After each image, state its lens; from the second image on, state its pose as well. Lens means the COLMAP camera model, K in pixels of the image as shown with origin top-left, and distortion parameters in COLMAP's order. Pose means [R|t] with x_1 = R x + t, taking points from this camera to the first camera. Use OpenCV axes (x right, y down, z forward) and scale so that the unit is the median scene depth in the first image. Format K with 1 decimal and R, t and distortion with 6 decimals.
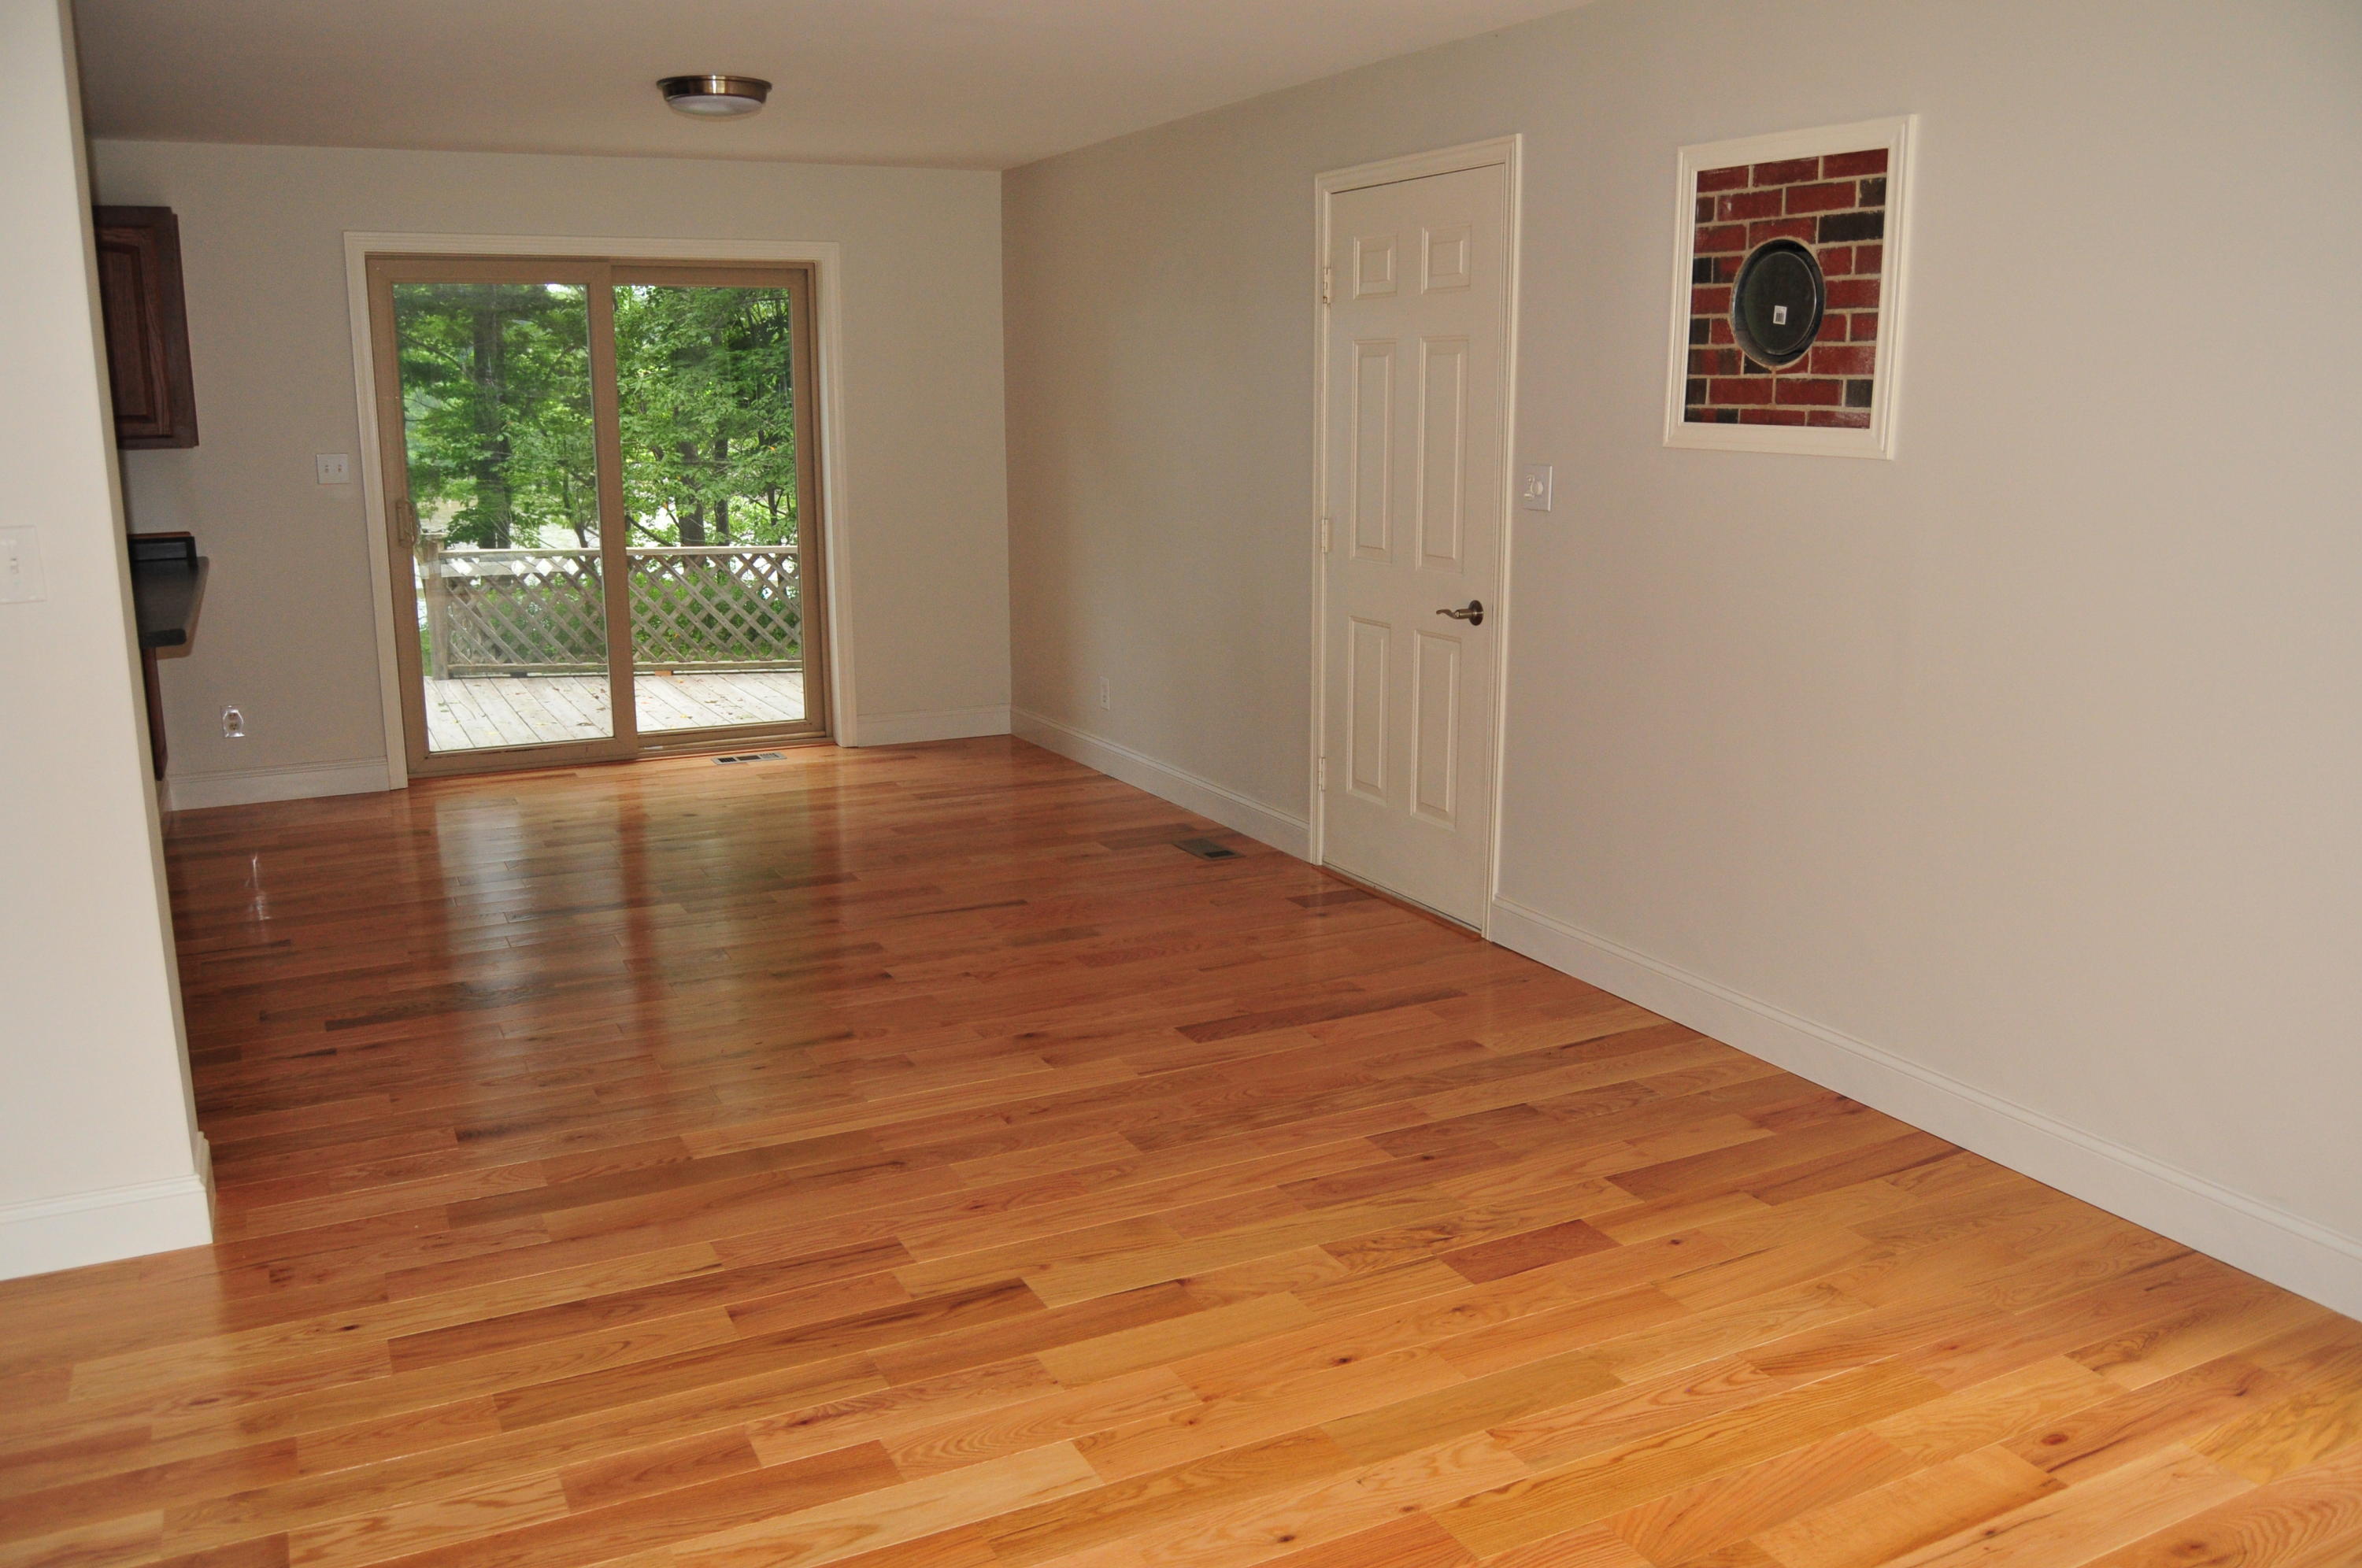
lens RADIAL K [[1863.6, 0, 1181.6], [0, 1863.6, 779.2], [0, 0, 1]] dist [-0.058537, 0.000496]
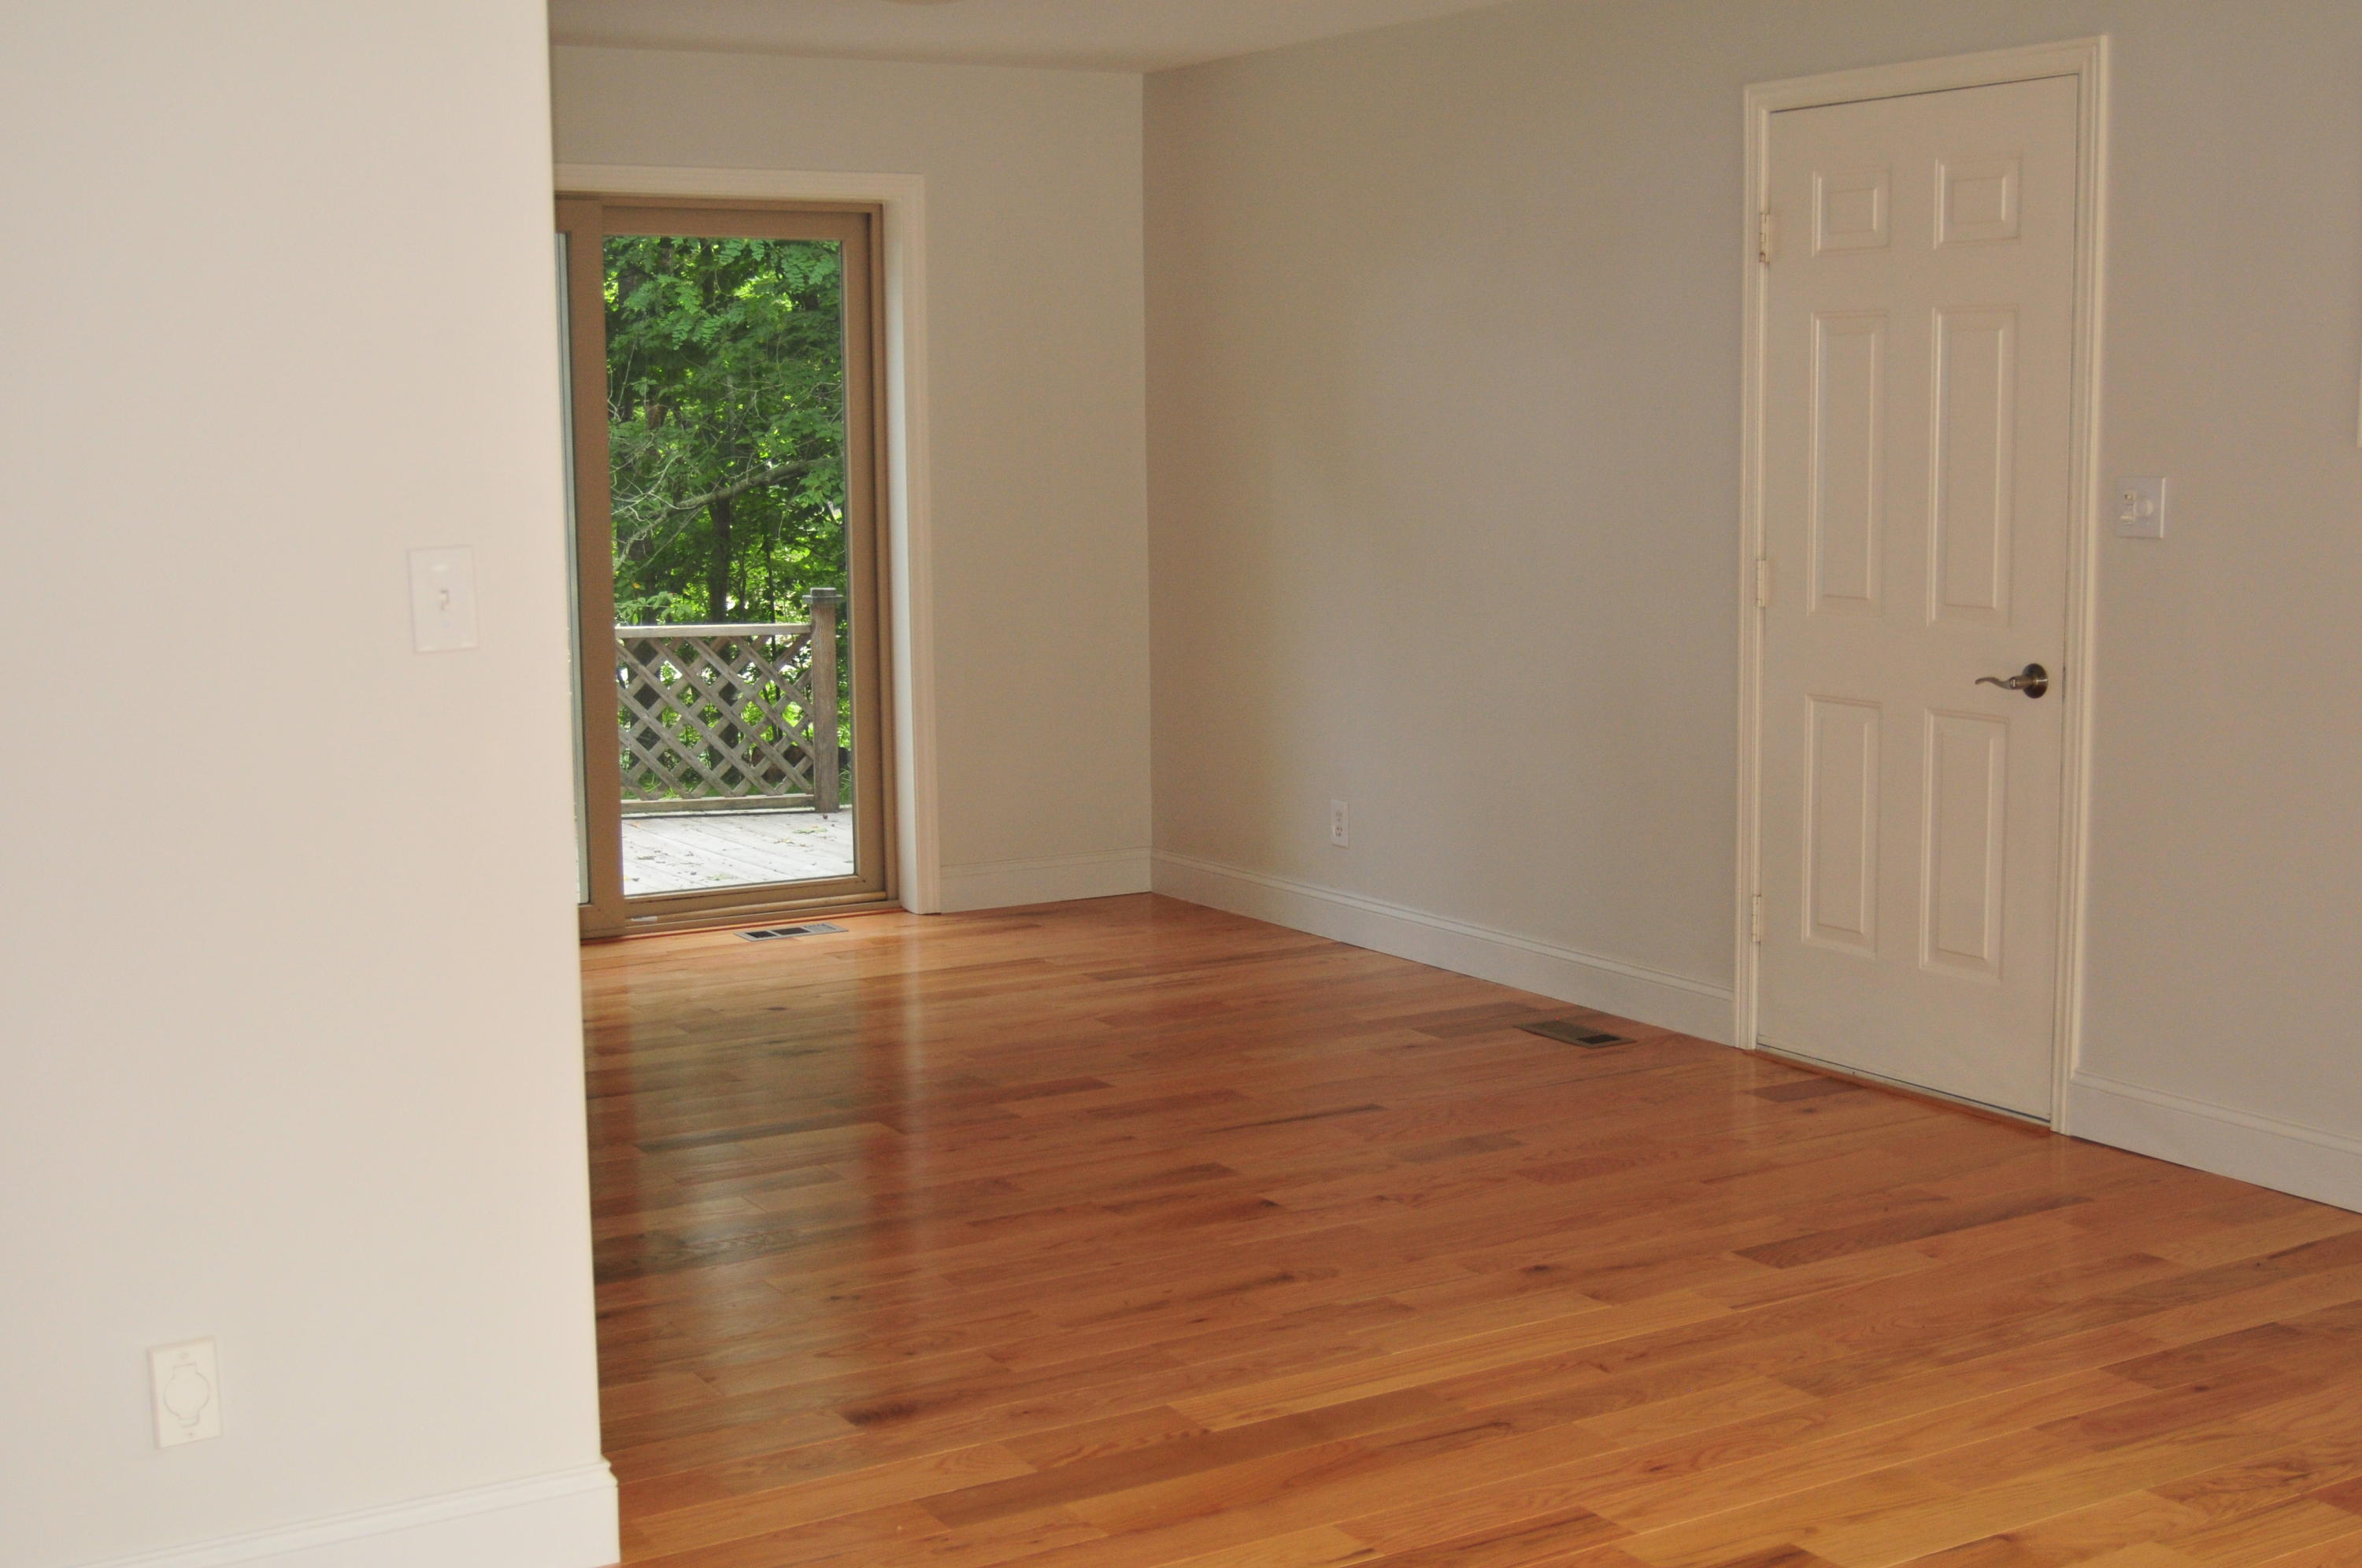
lens RADIAL K [[2967.8, 0, 1181.8], [0, 2967.8, 786.6], [0, 0, 1]] dist [-0.042406, 0.000000]
pose [[0.996185, -0.017152, 0.085562, -0.274138], [0.023705, 0.996813, -0.076177, 0.032007], [-0.083982, 0.077914, 0.993417, -0.117856]]
